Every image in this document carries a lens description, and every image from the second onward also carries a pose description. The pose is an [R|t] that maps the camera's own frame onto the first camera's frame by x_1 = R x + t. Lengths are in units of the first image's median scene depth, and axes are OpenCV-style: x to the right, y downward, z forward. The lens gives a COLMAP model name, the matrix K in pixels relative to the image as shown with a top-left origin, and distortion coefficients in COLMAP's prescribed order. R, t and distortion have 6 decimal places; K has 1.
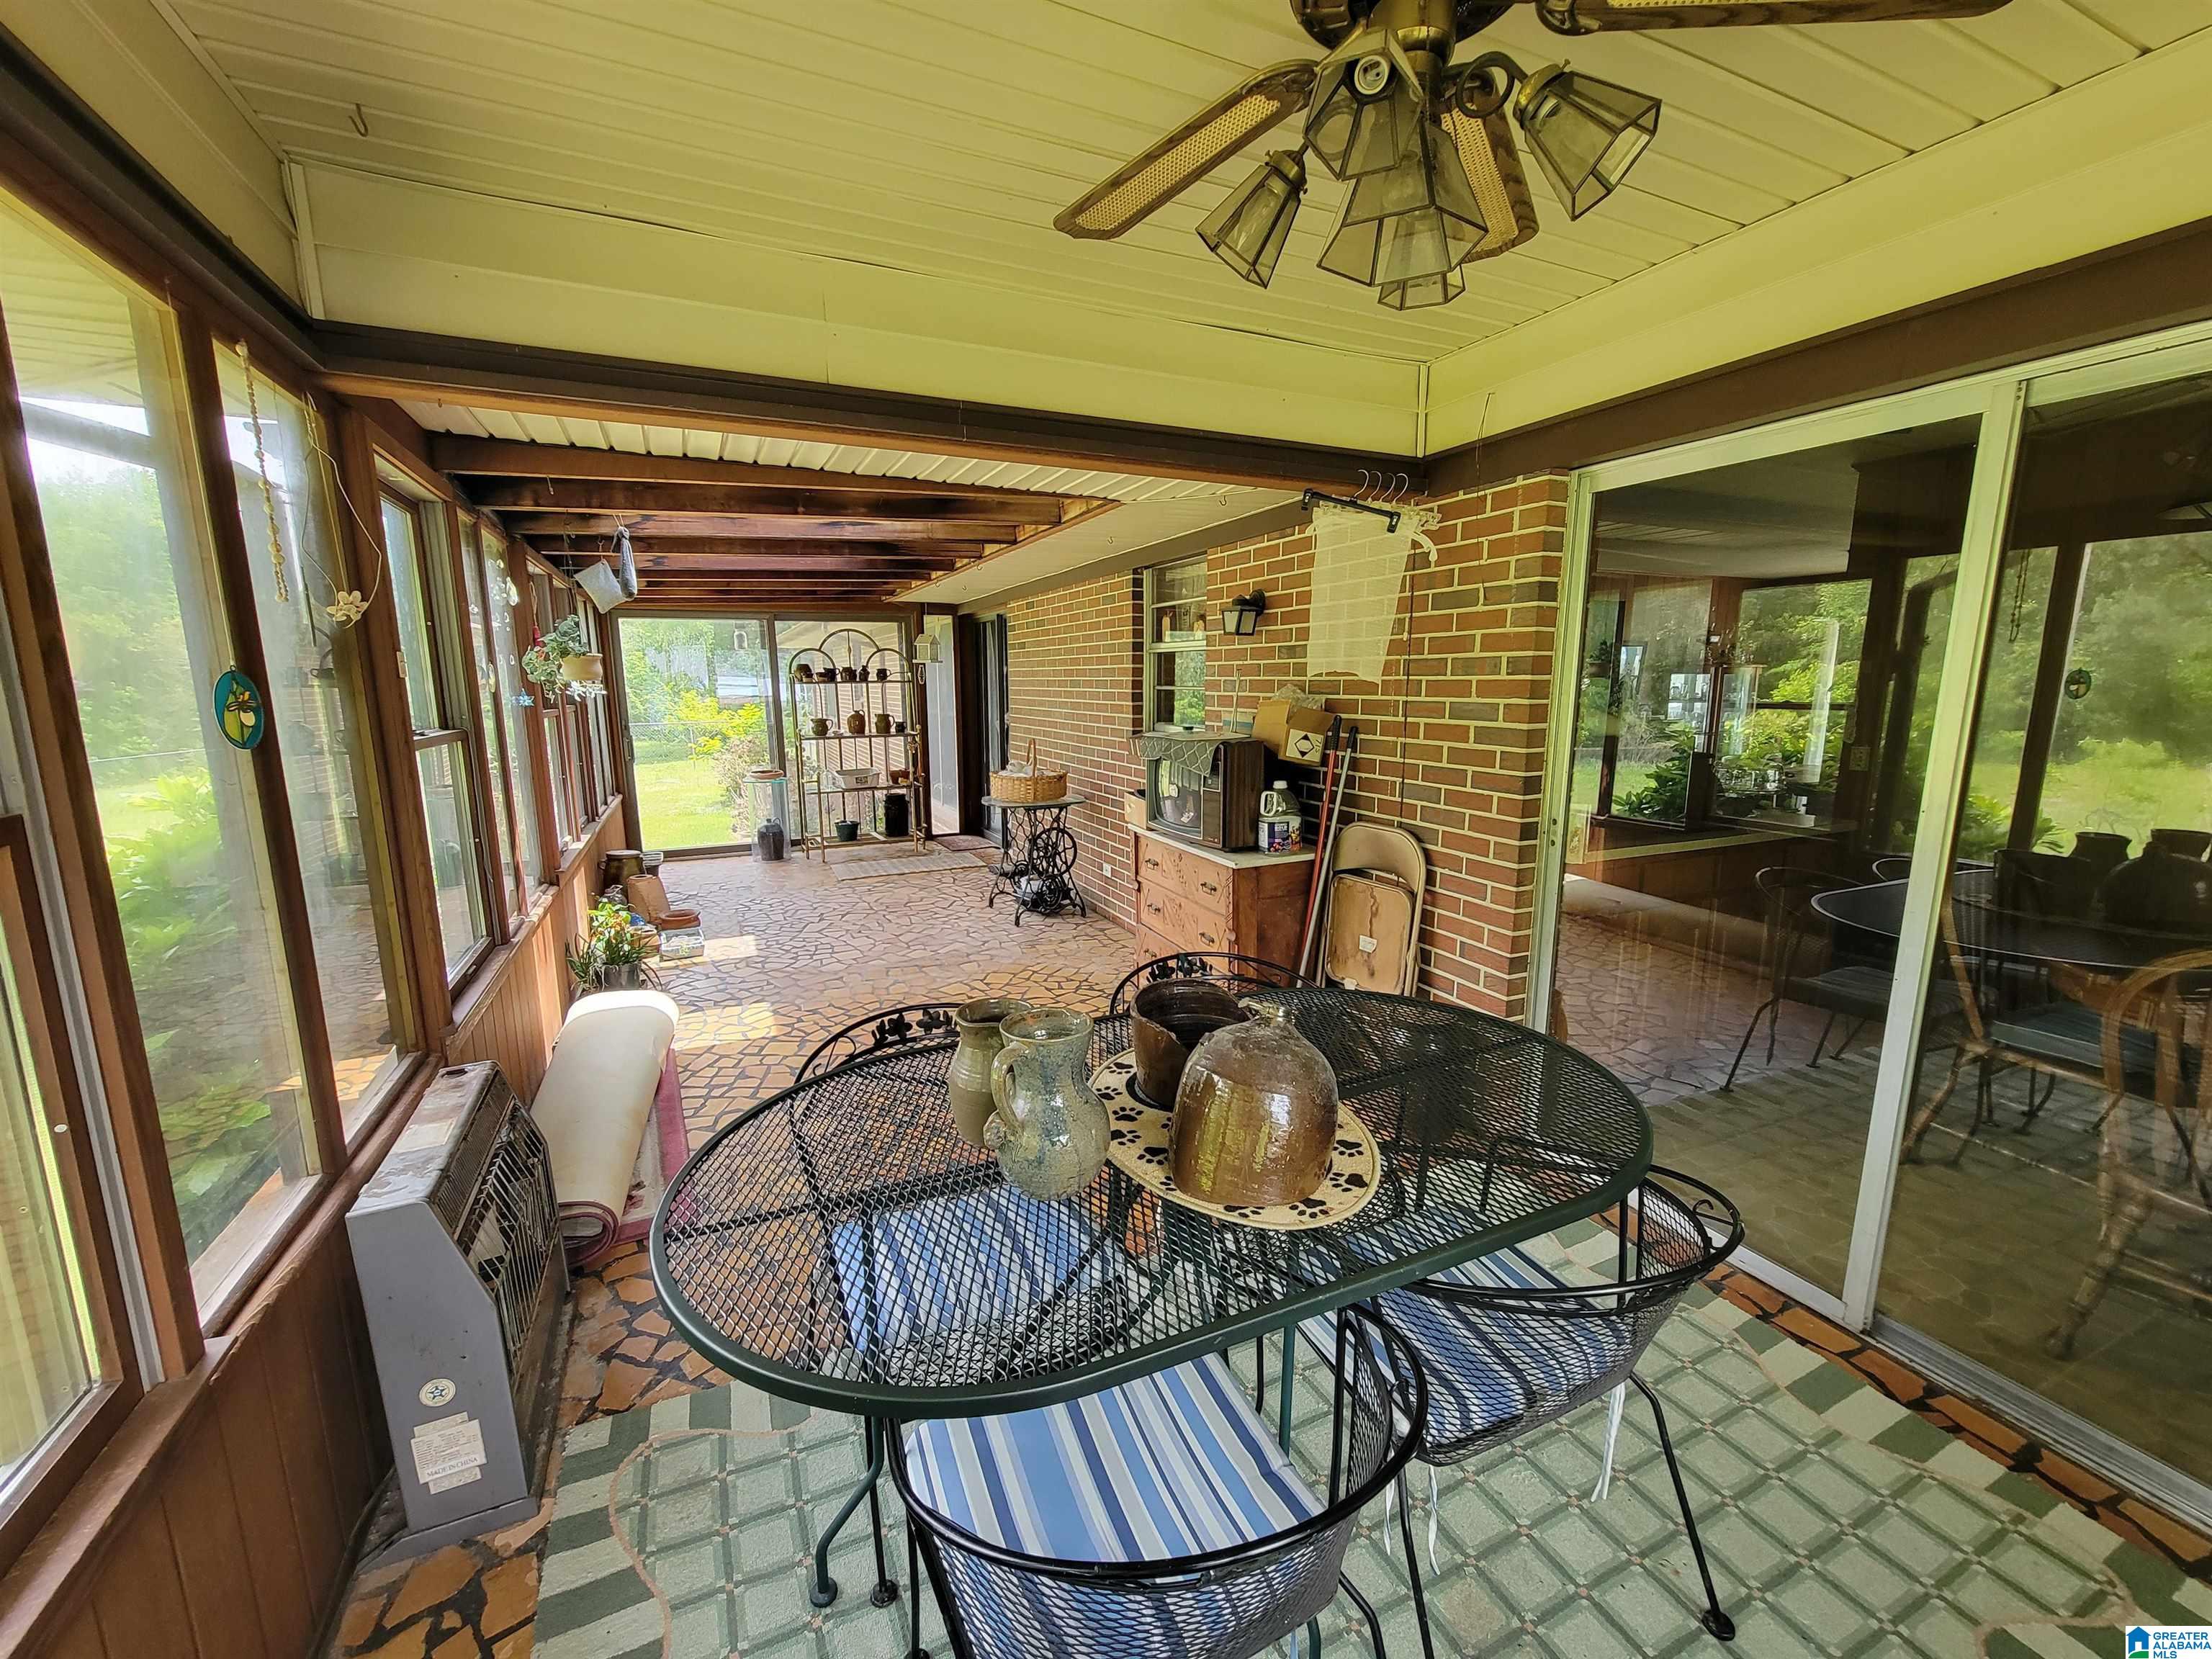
lens RADIAL K [[902.4, 0, 1112.3], [0, 902.4, 847.7], [0, 0, 1]] dist [-0.003830, 0.000967]
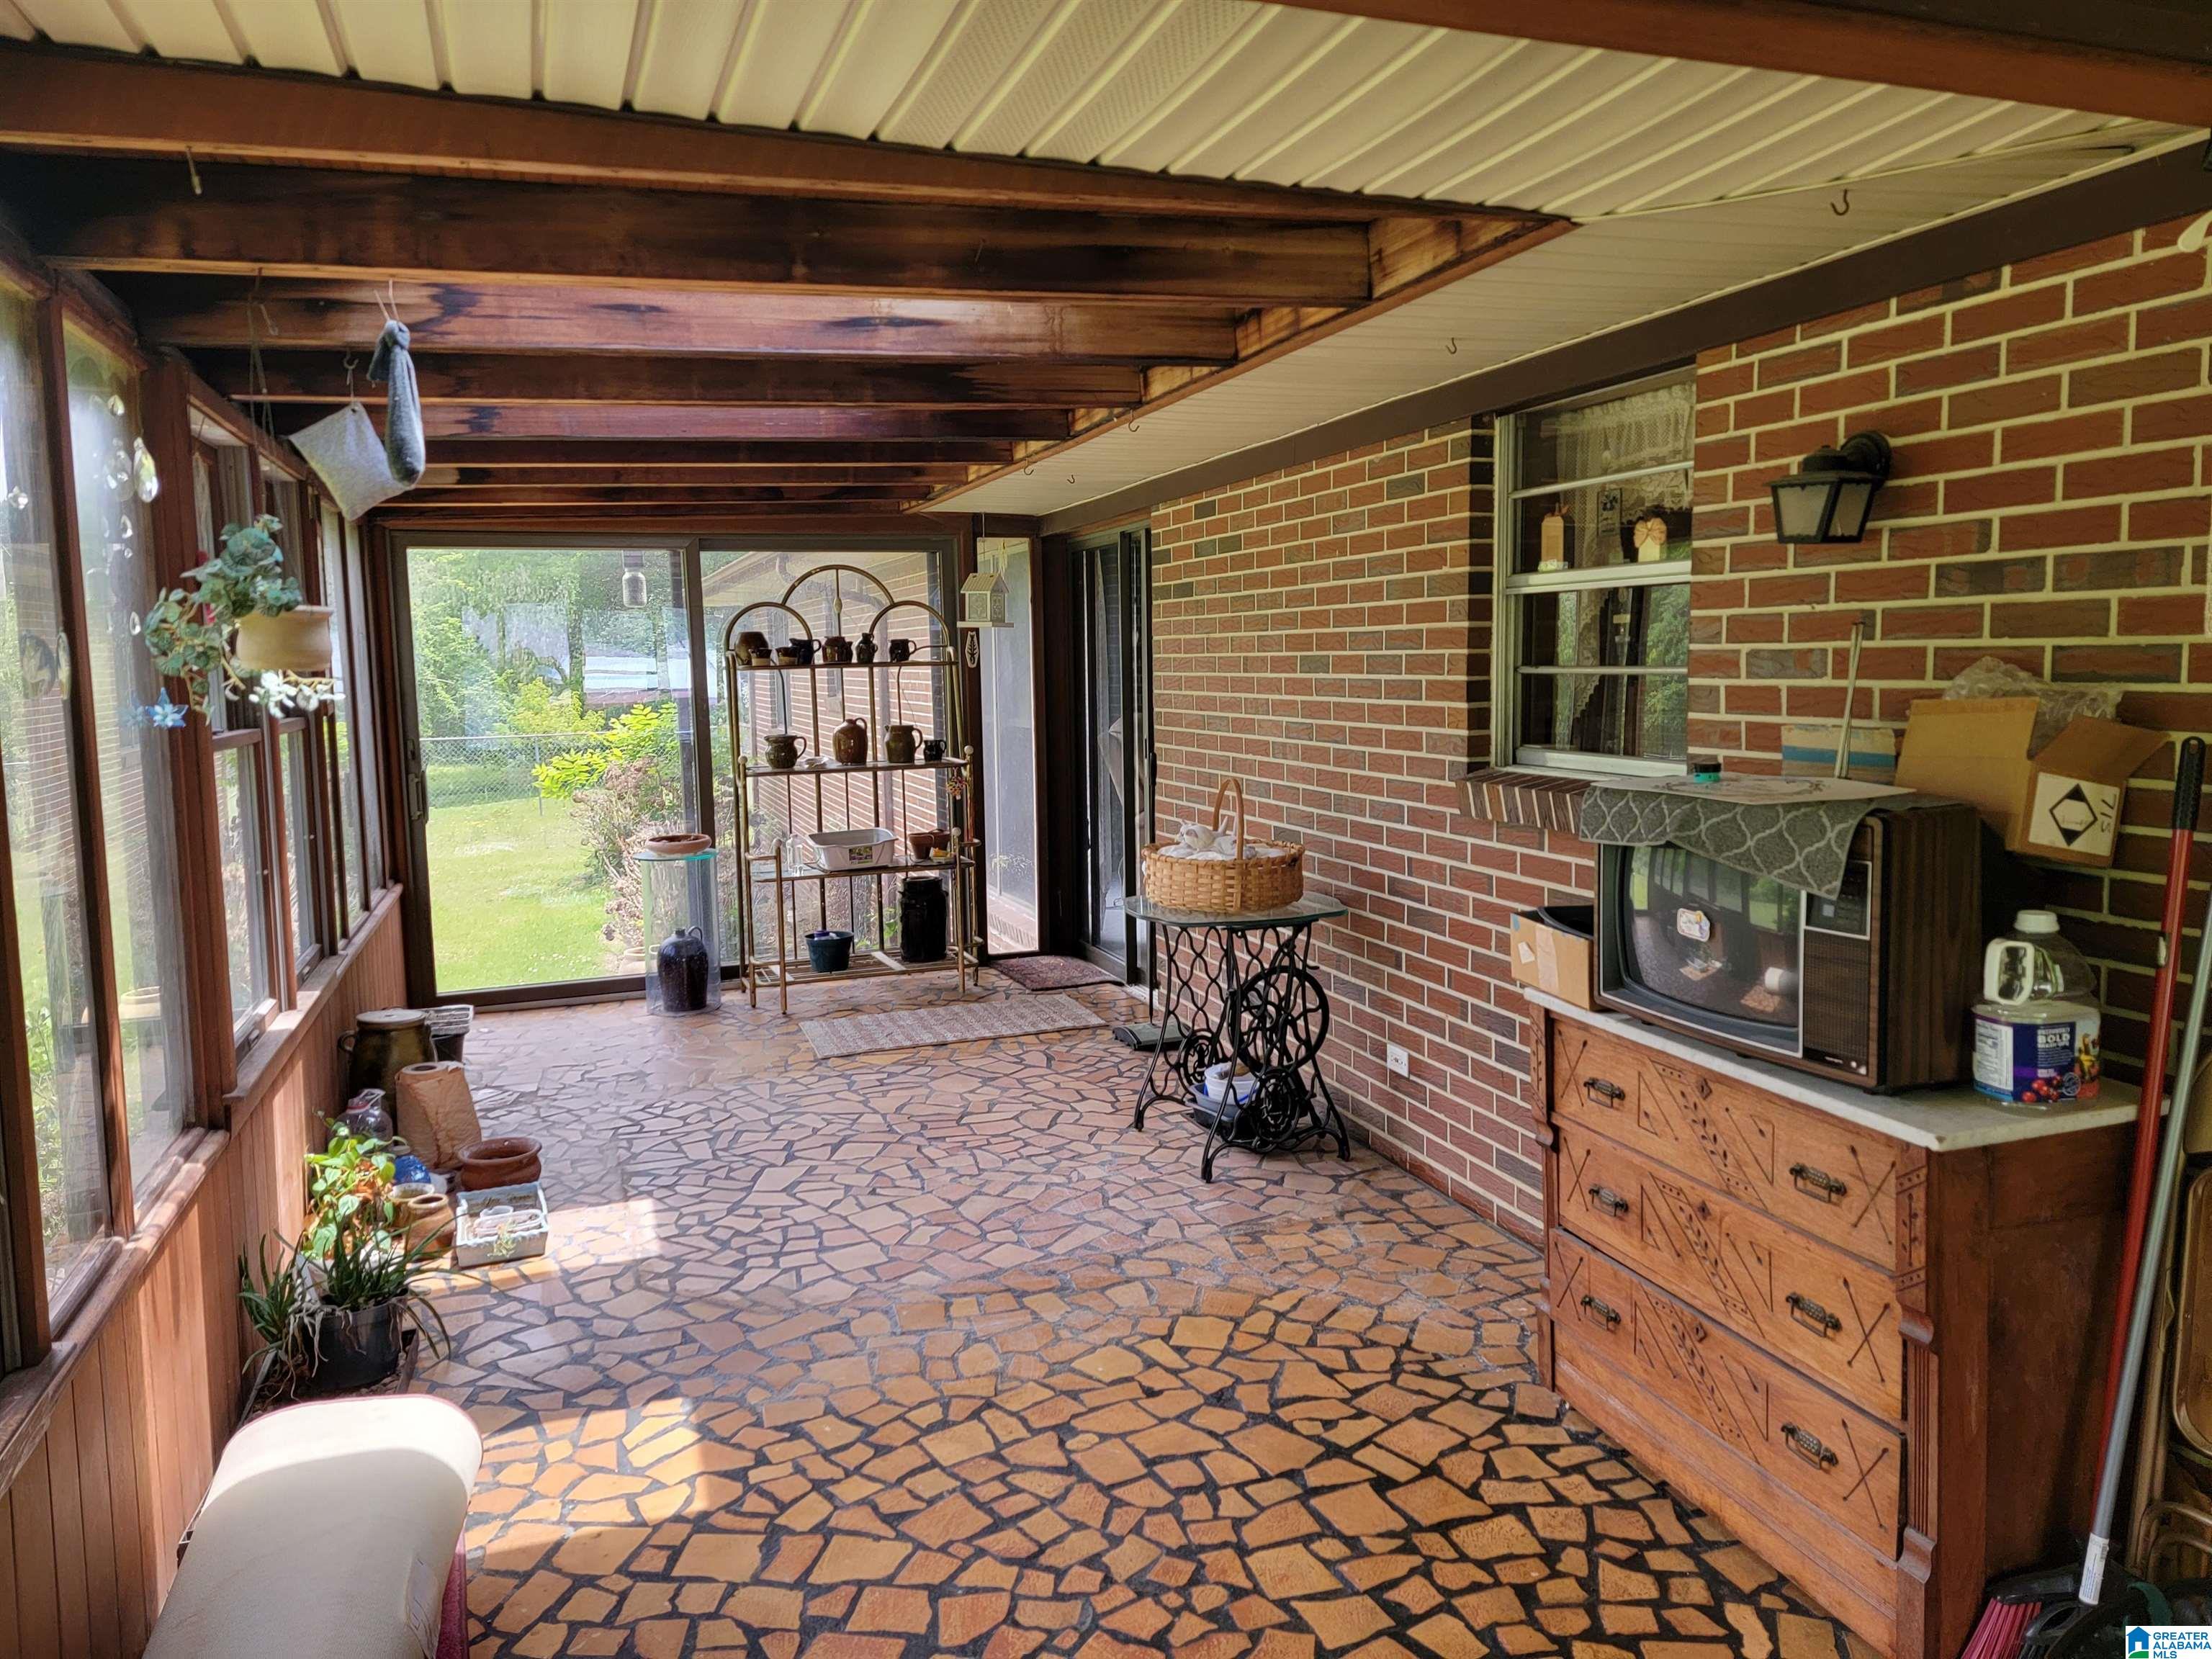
lens RADIAL K [[1543.2, 0, 1116.0], [0, 1543.2, 815.3], [0, 0, 1]] dist [0.074561, -0.060084]
pose [[0.996823, -0.004087, -0.079545, -0.096794], [-0.002353, 0.996736, -0.080694, -0.040053], [0.079615, 0.080625, 0.993560, 0.208288]]
